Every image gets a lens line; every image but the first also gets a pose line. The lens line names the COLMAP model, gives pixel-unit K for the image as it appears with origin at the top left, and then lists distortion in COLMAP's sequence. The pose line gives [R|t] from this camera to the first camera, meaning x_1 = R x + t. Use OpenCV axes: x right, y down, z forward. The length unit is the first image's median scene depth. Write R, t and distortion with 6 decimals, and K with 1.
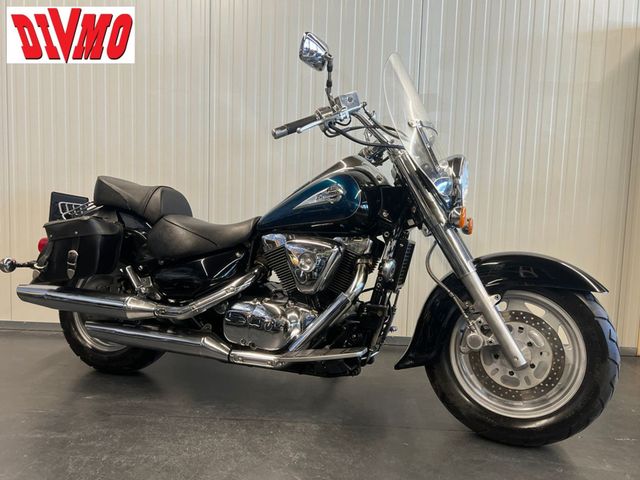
lens RADIAL K [[501.2, 0, 320.0], [0, 501.2, 240.0], [0, 0, 1]] dist [0.119321, -0.245463]
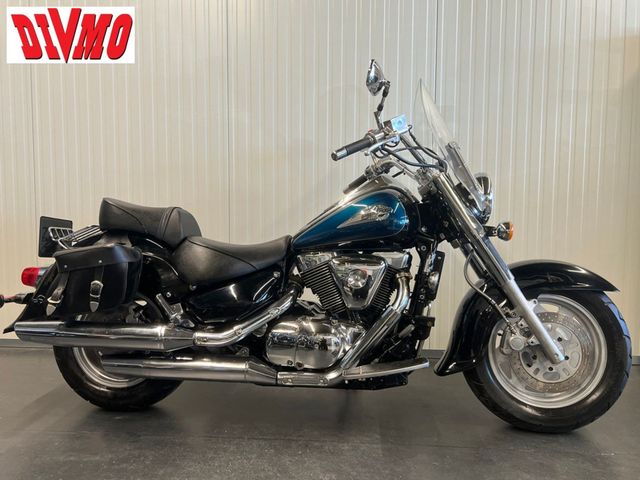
lens RADIAL K [[501.2, 0, 320.0], [0, 501.2, 240.0], [0, 0, 1]] dist [0.119321, -0.245463]
pose [[0.974944, -0.042140, 0.218421, -0.311160], [0.044520, 0.998991, -0.005985, -0.032587], [-0.217949, 0.015560, 0.975836, 0.014569]]
